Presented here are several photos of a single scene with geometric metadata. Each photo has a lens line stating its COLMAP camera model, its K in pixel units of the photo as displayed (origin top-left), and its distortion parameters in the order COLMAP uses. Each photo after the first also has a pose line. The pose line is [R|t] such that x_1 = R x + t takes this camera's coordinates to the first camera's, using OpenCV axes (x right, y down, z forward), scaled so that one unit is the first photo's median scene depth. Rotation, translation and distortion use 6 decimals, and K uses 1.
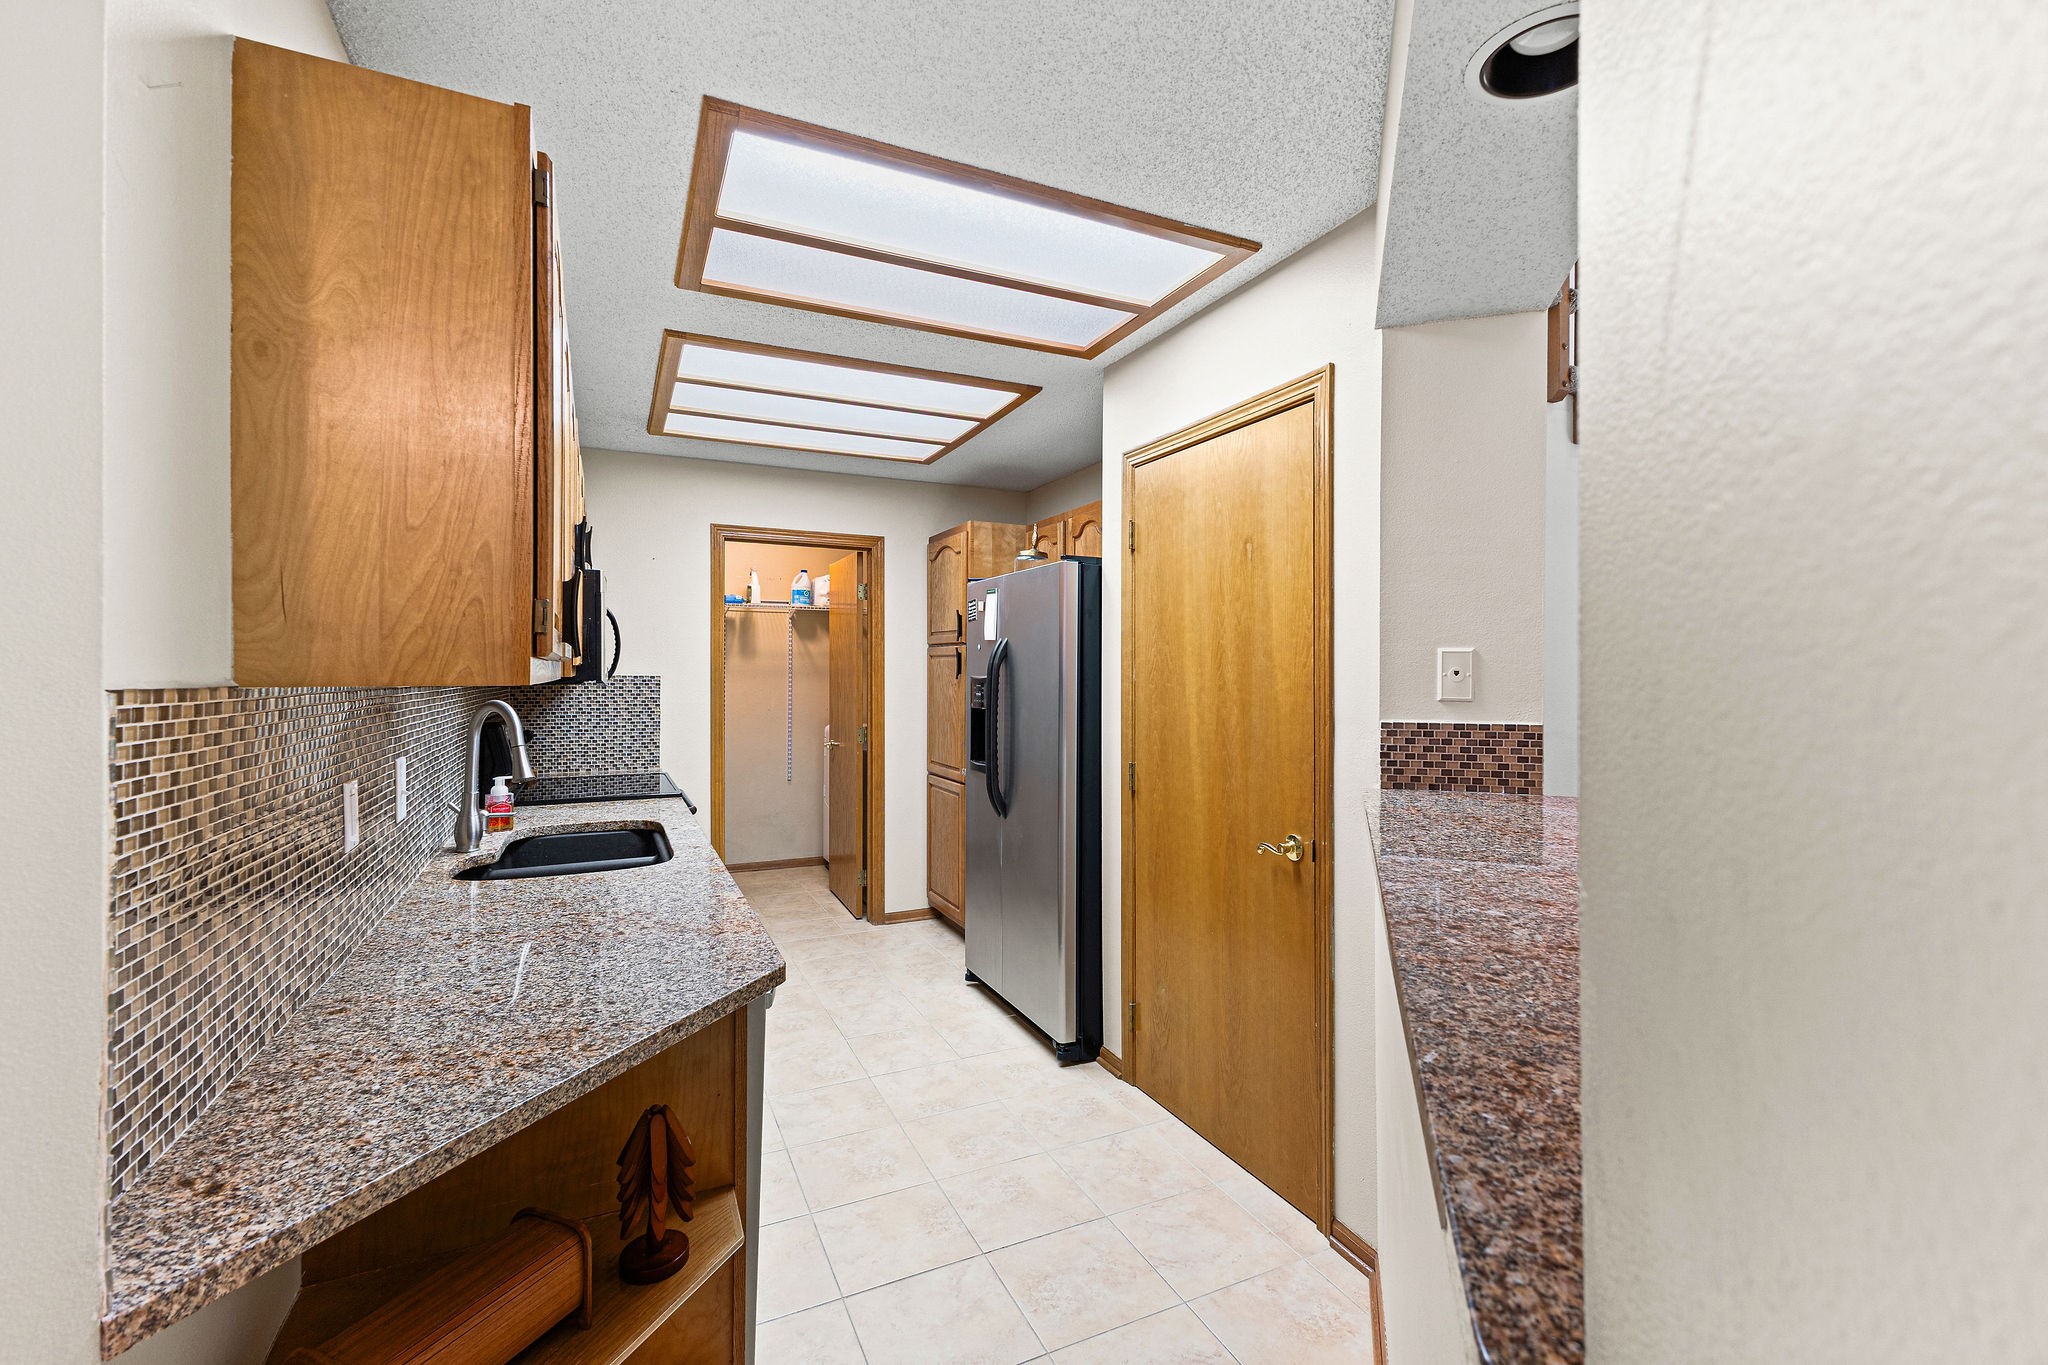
lens RADIAL K [[892.8, 0, 1032.1], [0, 892.8, 660.7], [0, 0, 1]] dist [0.013829, 0.000107]
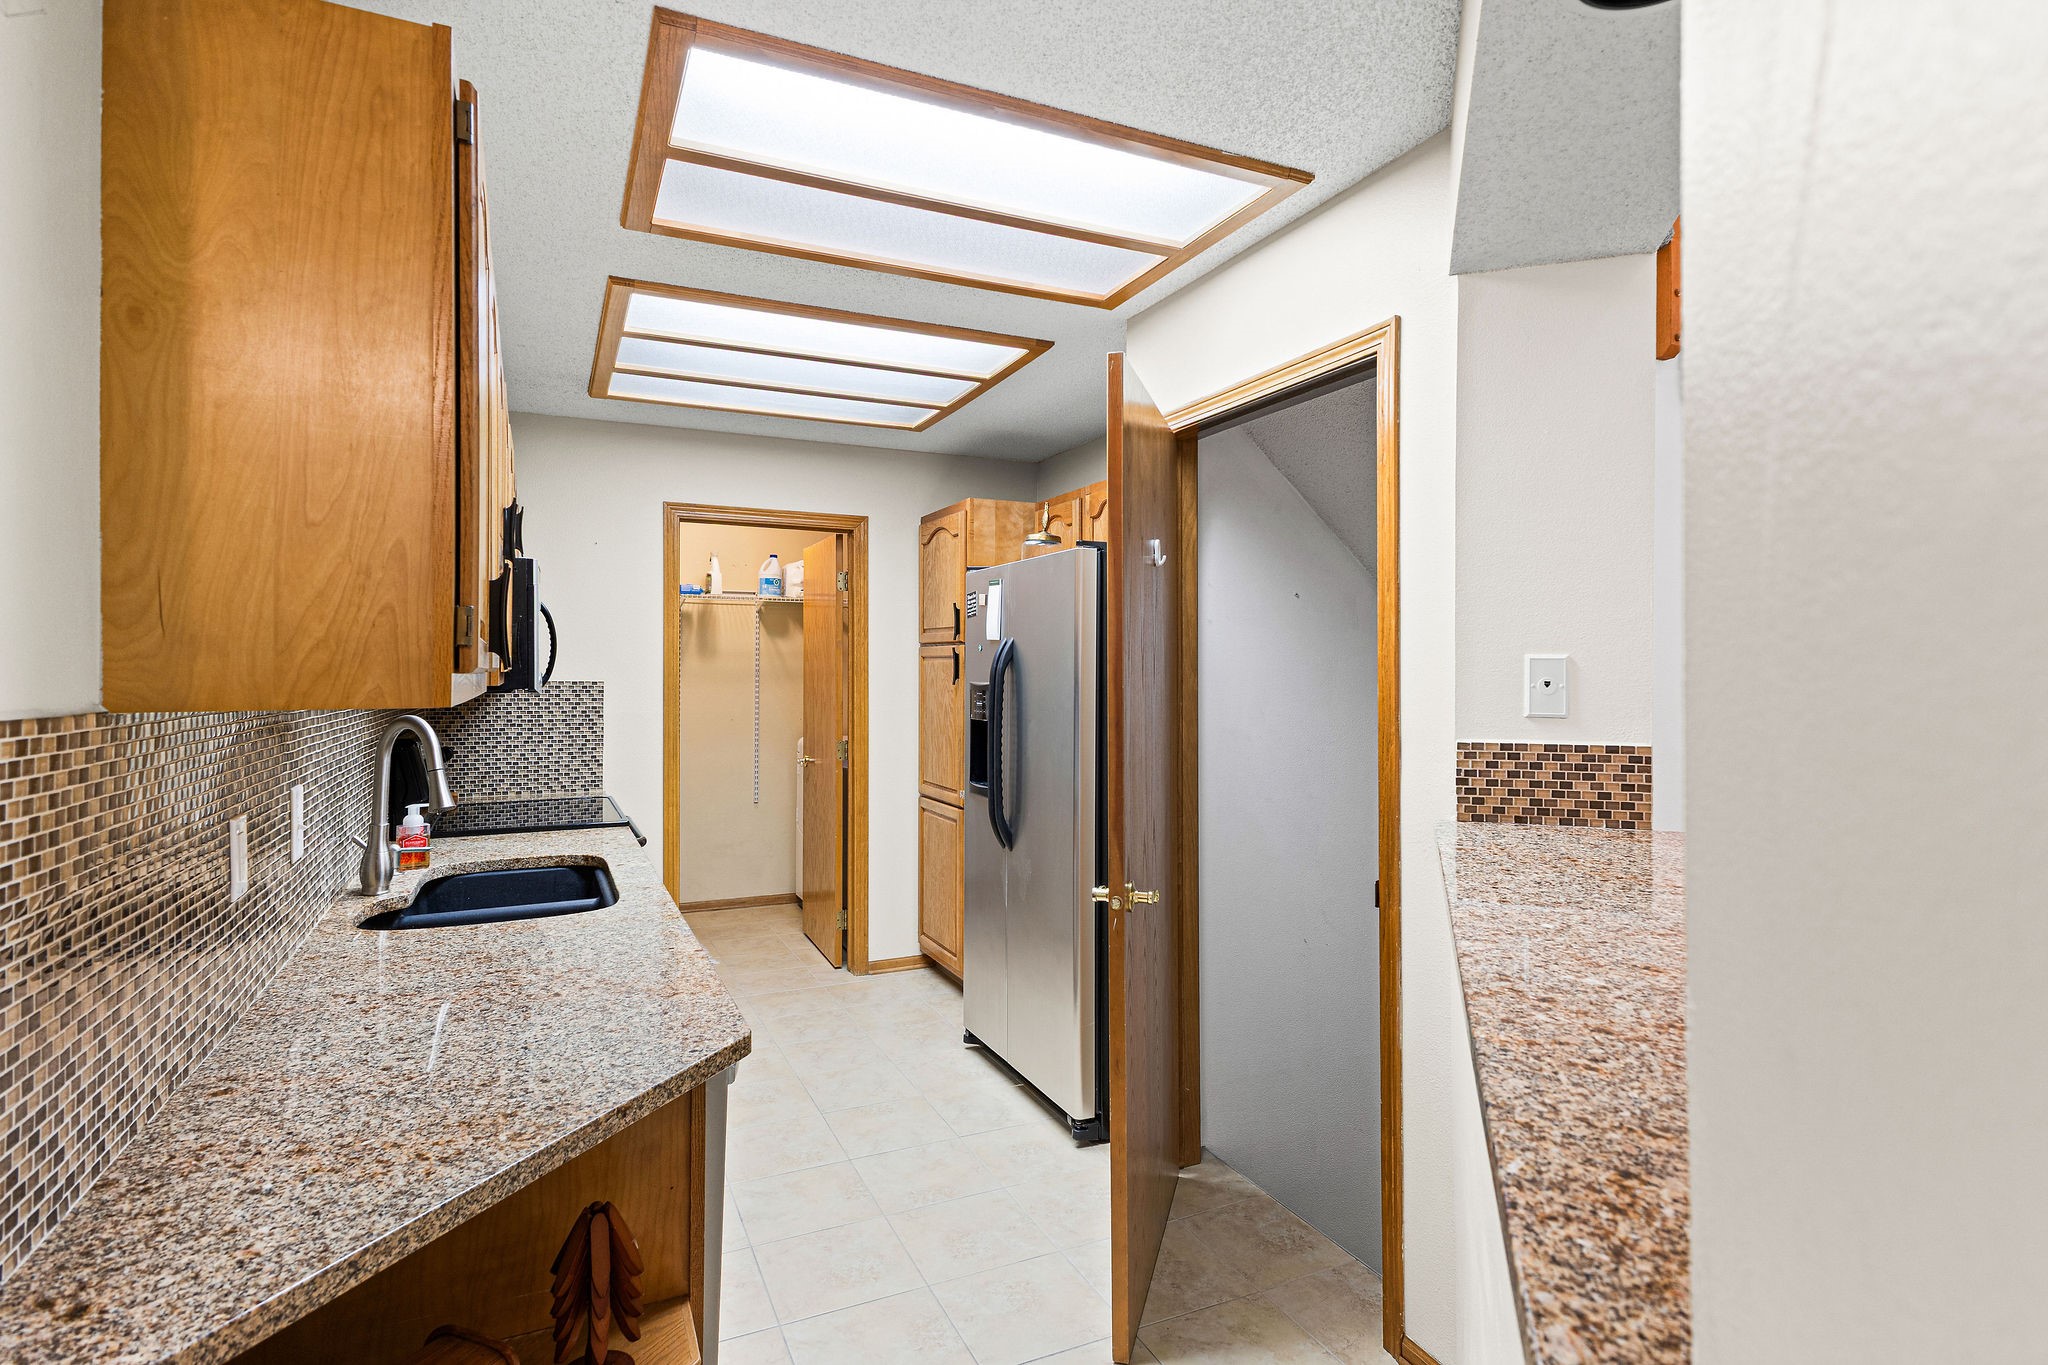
lens RADIAL K [[1056.5, 0, 1032.9], [0, 1056.5, 653.1], [0, 0, 1]] dist [0.031265, -0.008411]
pose [[0.999957, -0.000714, -0.009285, 0.000683], [0.000671, 0.999989, -0.004611, -0.018127], [0.009288, 0.004605, 0.999946, -0.004546]]
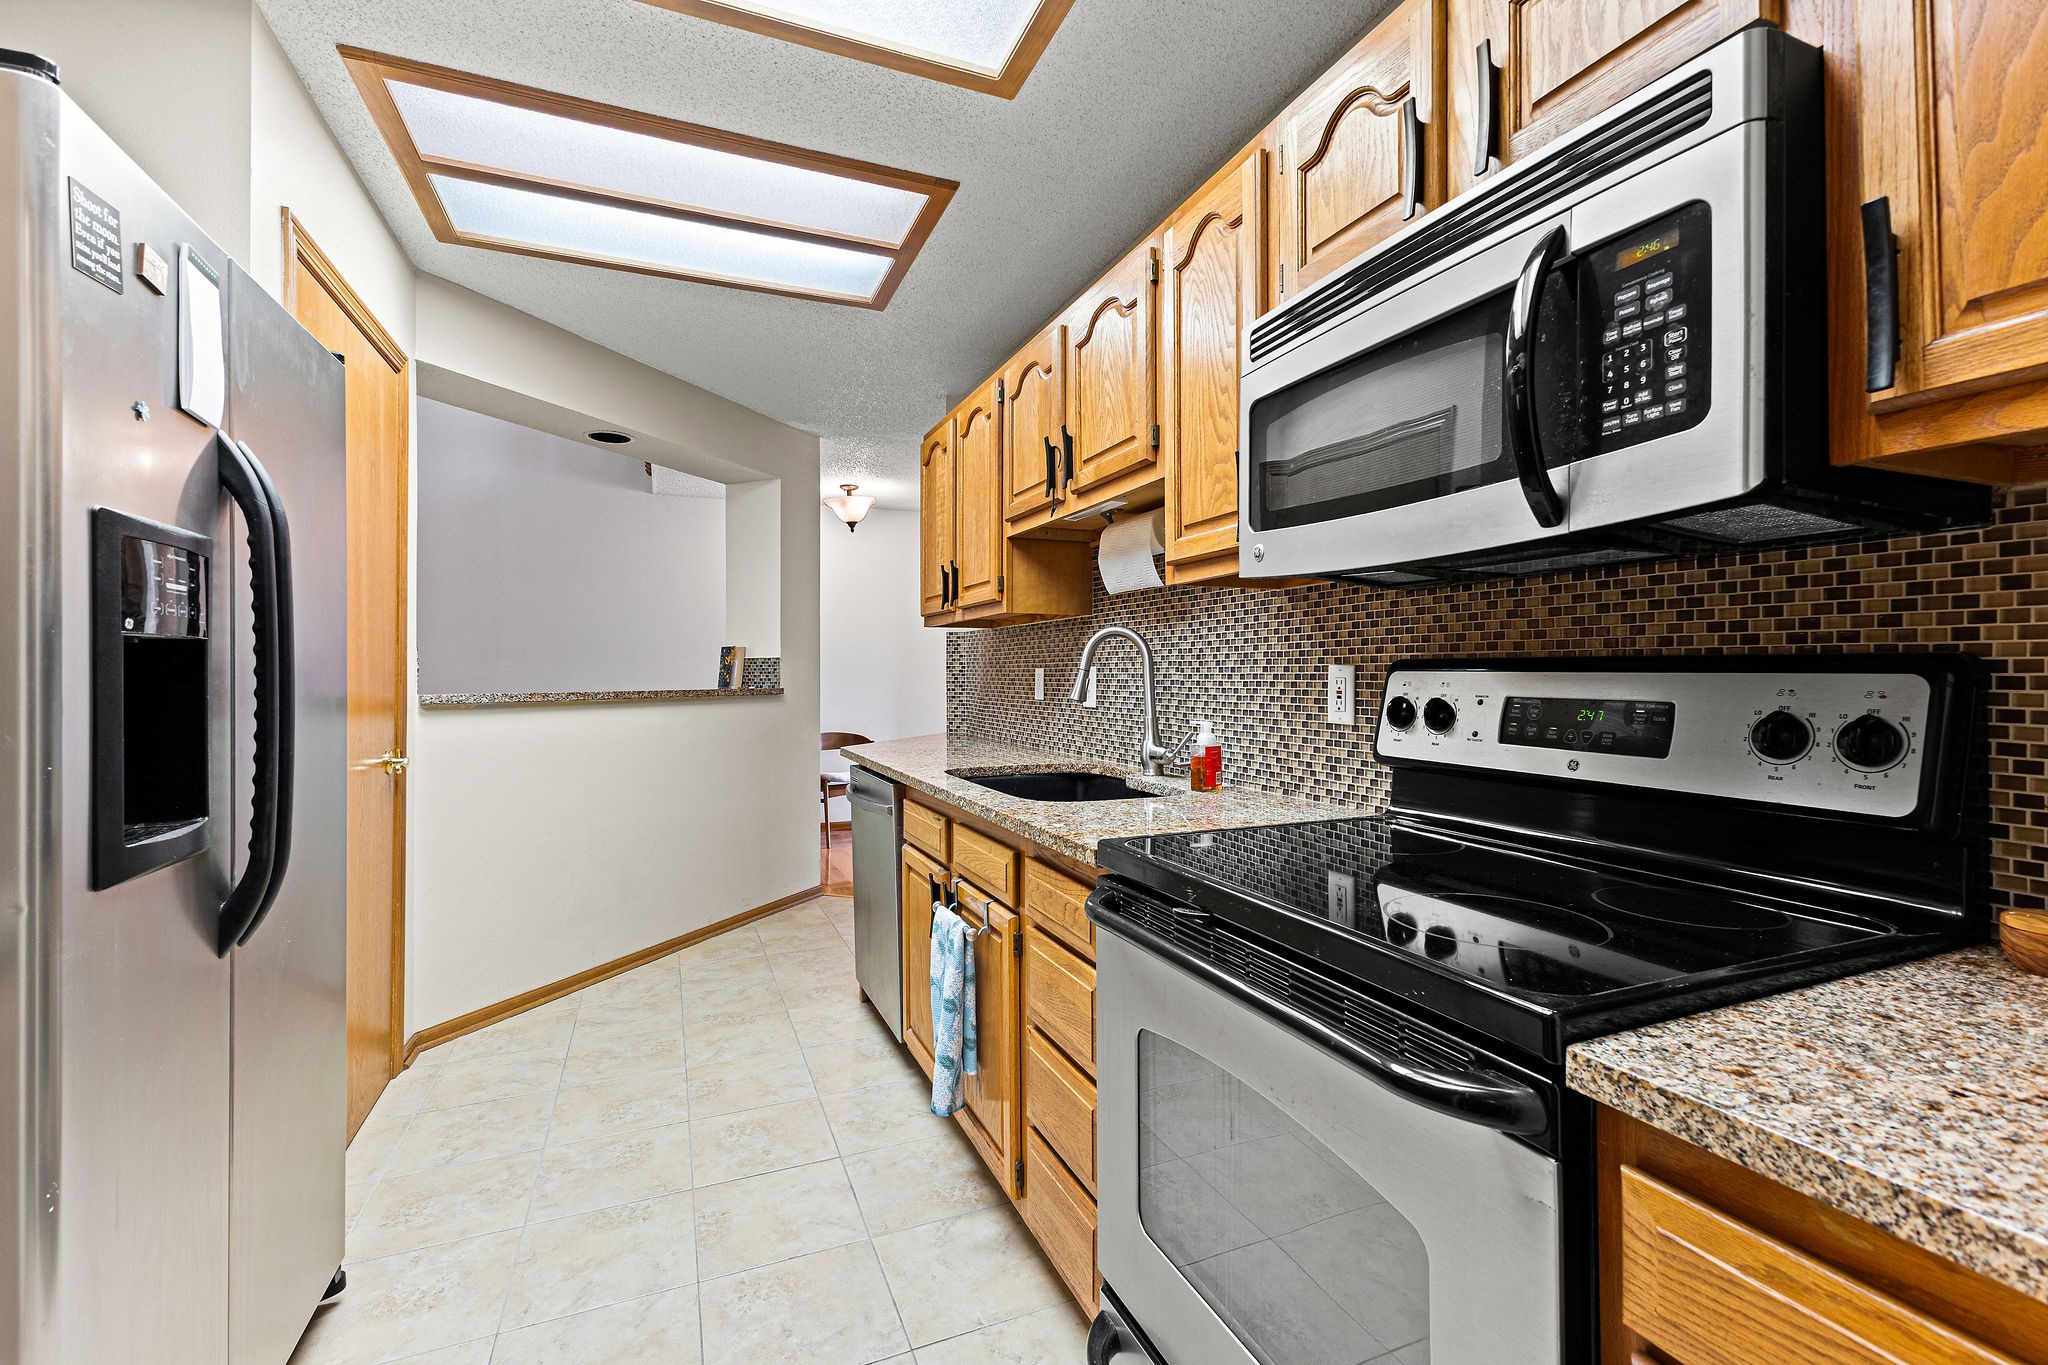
lens RADIAL K [[892.8, 0, 1032.1], [0, 892.8, 660.7], [0, 0, 1]] dist [0.013829, 0.000107]
pose [[-0.998526, 0.002878, 0.054192, -1.100781], [0.001756, 0.999783, -0.020741, 0.203784], [-0.054240, -0.020616, -0.998315, 4.044537]]
